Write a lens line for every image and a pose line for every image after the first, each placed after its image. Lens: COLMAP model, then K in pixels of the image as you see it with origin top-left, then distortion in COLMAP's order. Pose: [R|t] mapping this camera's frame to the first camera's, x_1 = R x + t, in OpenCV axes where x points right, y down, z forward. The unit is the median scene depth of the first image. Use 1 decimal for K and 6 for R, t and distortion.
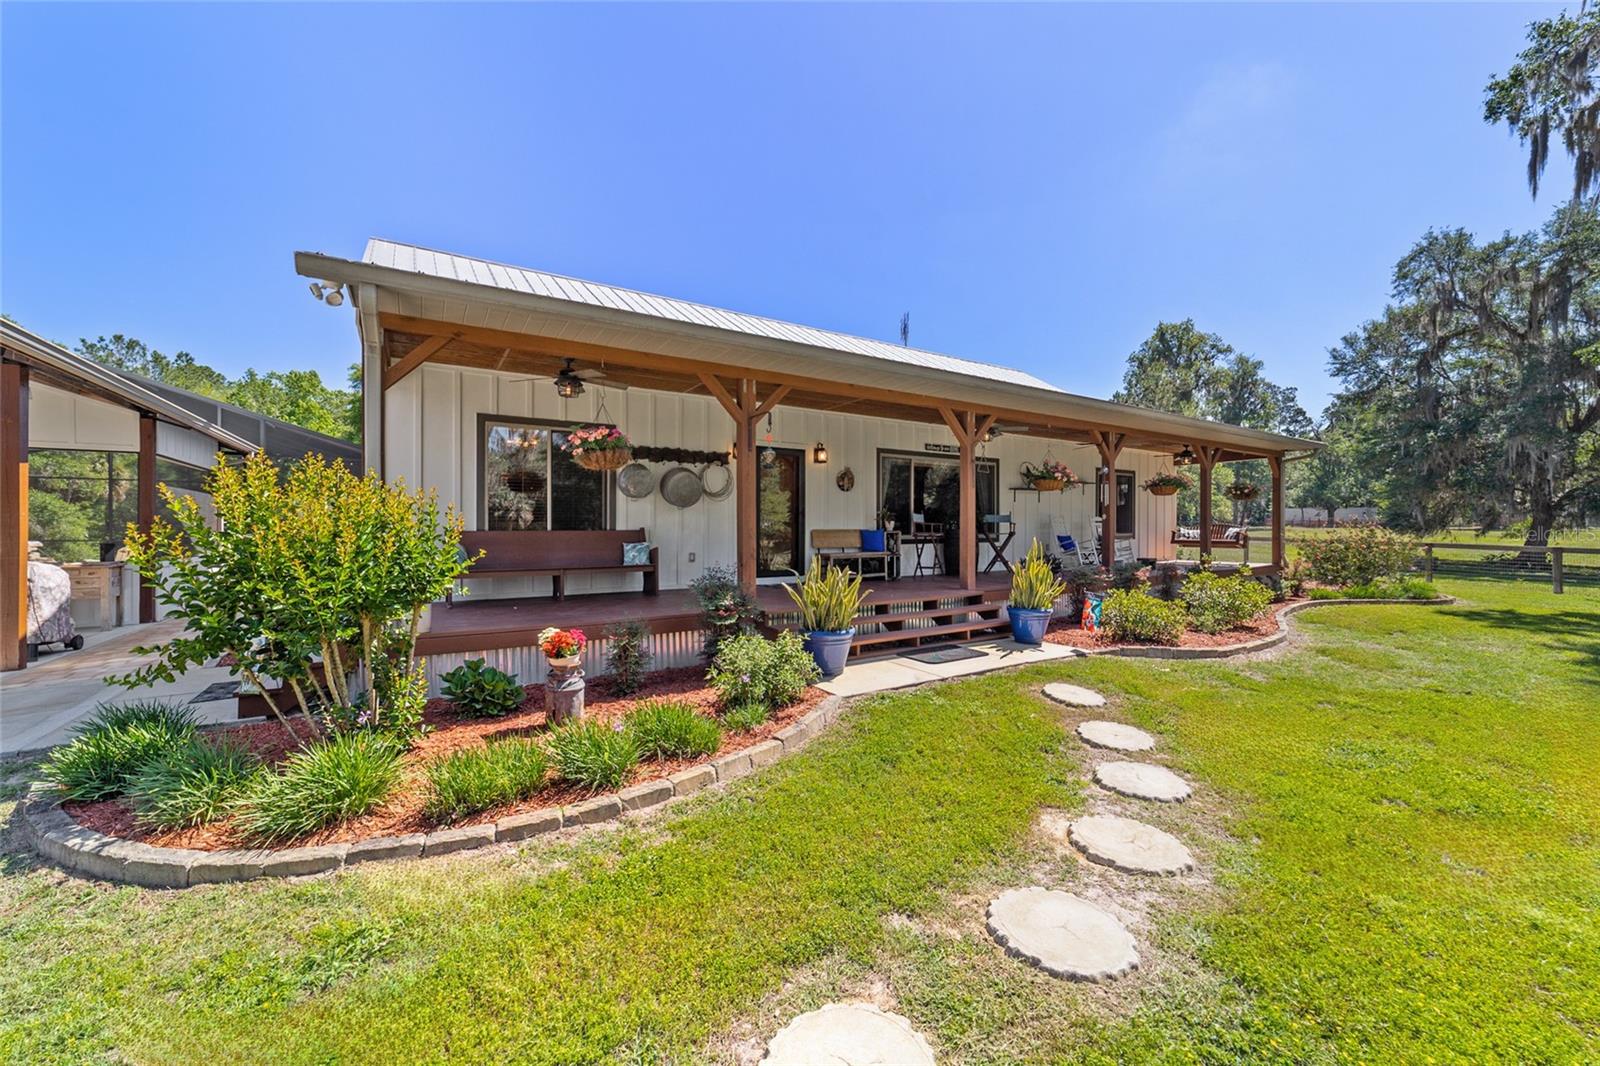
lens RADIAL K [[606.0, 0, 800.0], [0, 606.0, 533.0], [0, 0, 1]] dist [-0.029707, 0.000106]
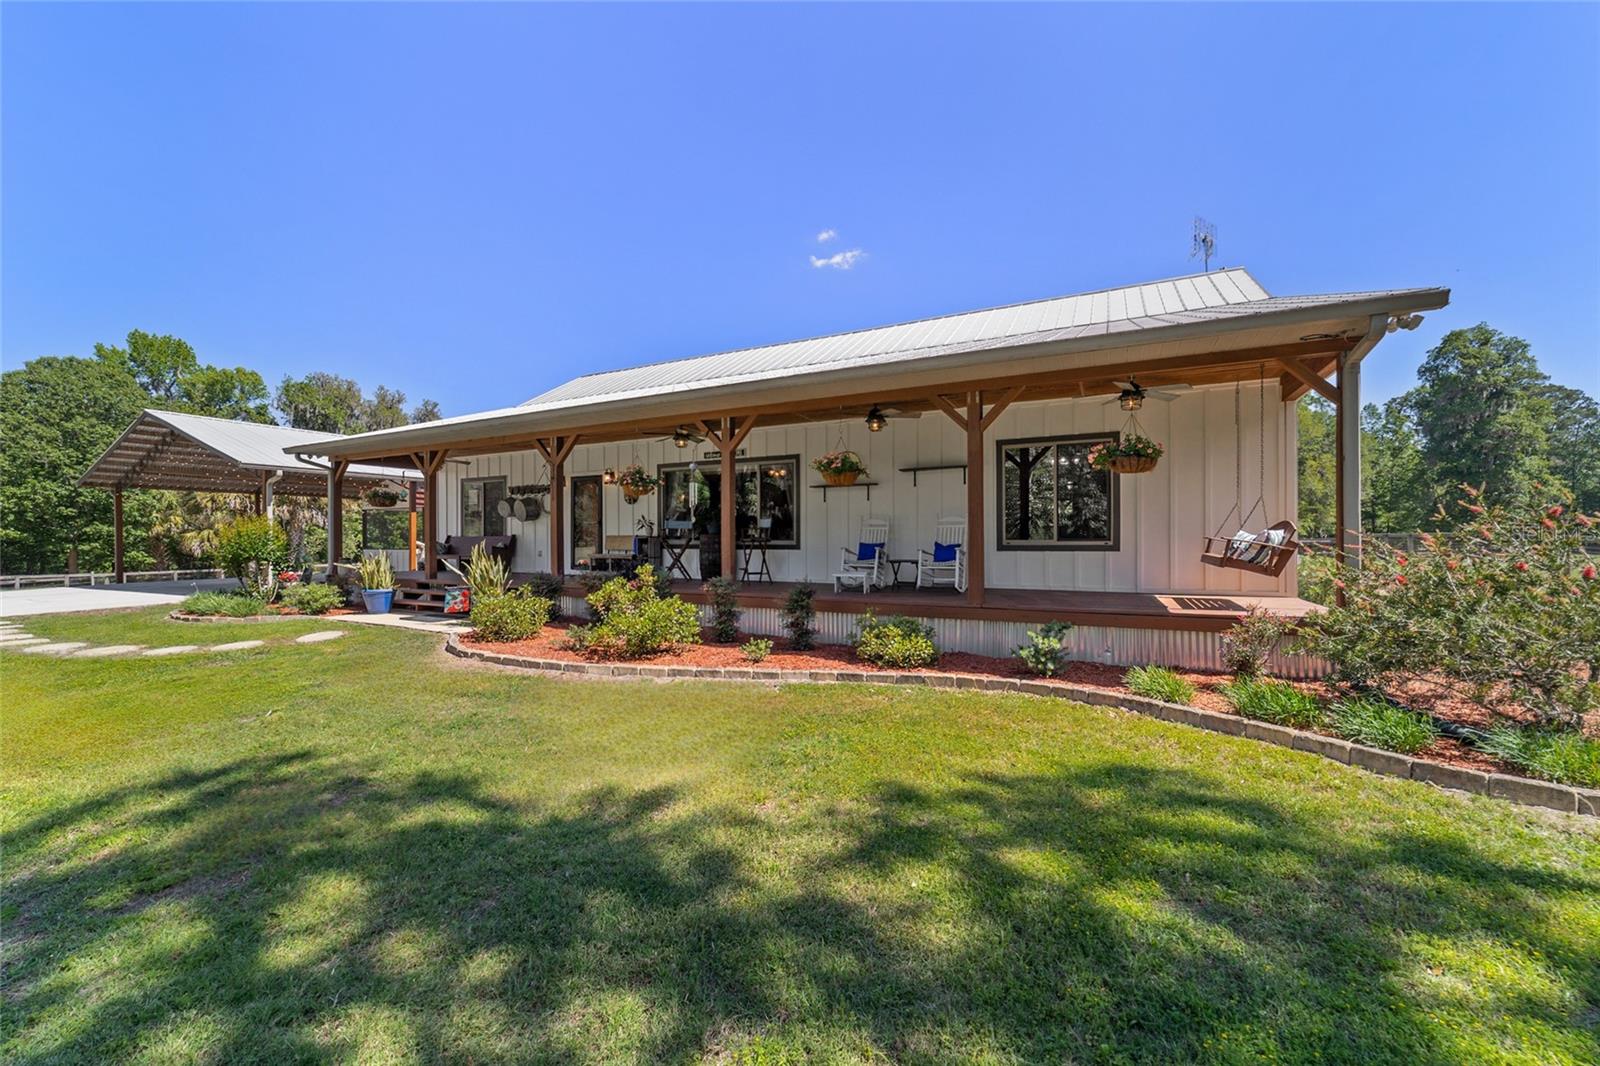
lens RADIAL K [[606.0, 0, 800.0], [0, 606.0, 533.0], [0, 0, 1]] dist [-0.029707, 0.000106]
pose [[0.512111, 0.000953, -0.858918, 1.297457], [-0.001429, 0.999999, 0.000258, -0.011034], [0.858918, 0.001095, 0.512112, 0.661083]]
